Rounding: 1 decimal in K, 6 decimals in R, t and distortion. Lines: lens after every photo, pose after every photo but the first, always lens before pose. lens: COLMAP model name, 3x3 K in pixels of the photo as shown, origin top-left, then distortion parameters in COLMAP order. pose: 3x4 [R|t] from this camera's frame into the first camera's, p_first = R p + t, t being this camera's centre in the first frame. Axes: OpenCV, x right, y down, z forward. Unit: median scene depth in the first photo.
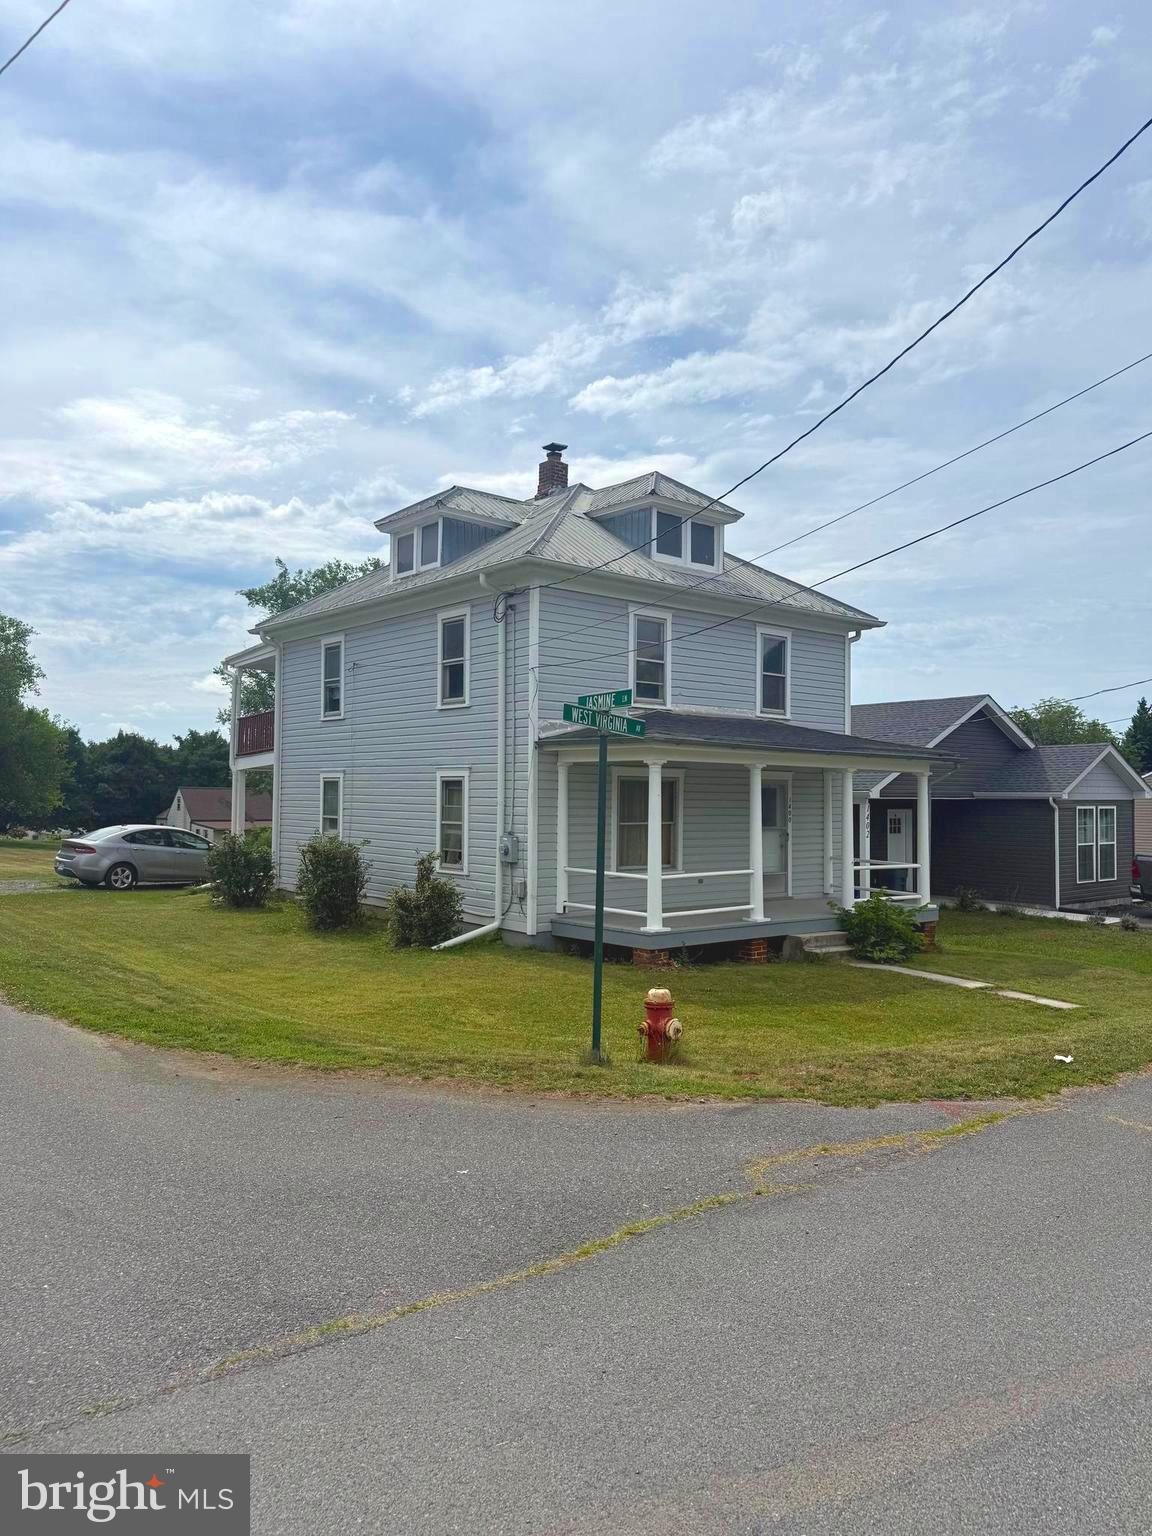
lens RADIAL K [[1083.4, 0, 560.8], [0, 1083.4, 765.5], [0, 0, 1]] dist [0.010672, -0.000876]
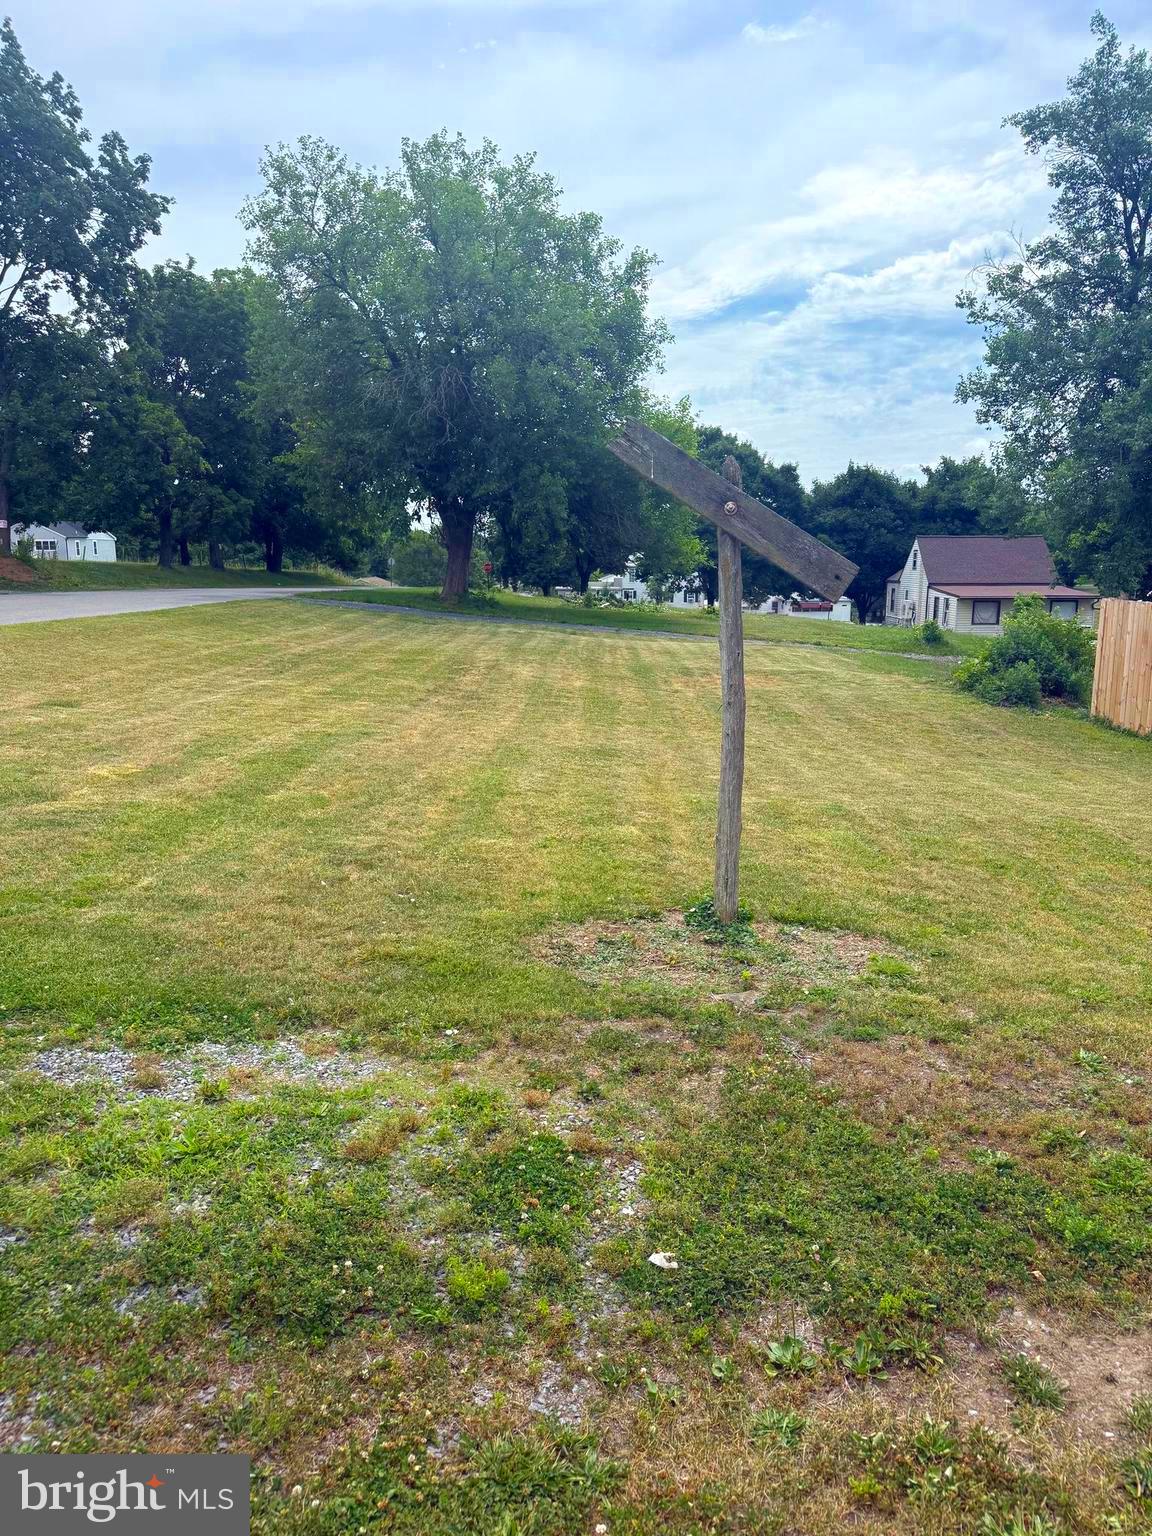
lens RADIAL K [[1083.4, 0, 573.2], [0, 1083.4, 768.8], [0, 0, 1]] dist [0.010672, -0.000876]
pose [[0.779113, 0.111668, -0.616857, -0.355302], [0.024469, 0.977840, 0.207921, 0.074841], [0.626406, -0.177088, 0.759115, 1.426220]]
